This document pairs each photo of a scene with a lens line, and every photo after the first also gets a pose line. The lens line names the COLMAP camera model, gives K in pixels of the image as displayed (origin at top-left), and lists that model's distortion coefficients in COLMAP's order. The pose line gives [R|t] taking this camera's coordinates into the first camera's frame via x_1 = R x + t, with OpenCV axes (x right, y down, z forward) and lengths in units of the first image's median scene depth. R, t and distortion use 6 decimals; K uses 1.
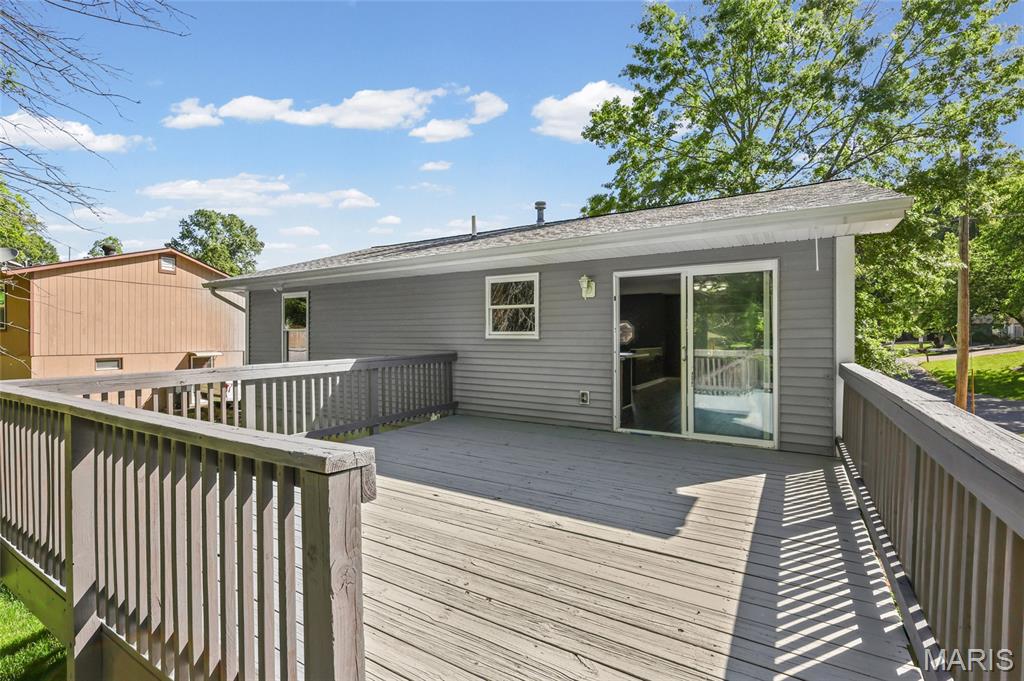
lens RADIAL K [[454.8, 0, 512.7], [0, 454.8, 346.2], [0, 0, 1]] dist [0.009592, 0.000193]
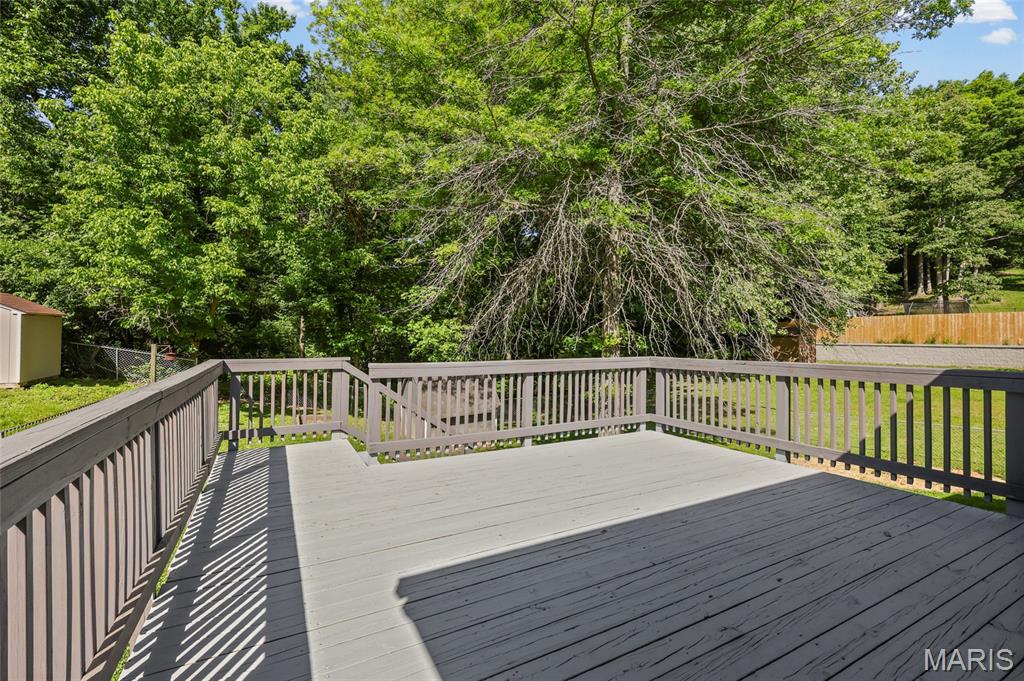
lens RADIAL K [[442.9, 0, 510.0], [0, 442.9, 336.9], [0, 0, 1]] dist [0.001535, 0.000354]
pose [[-0.501188, 0.017733, -0.865157, 0.655094], [0.001403, 0.999805, 0.019680, -0.021700], [0.865337, 0.008649, -0.501115, 1.115286]]
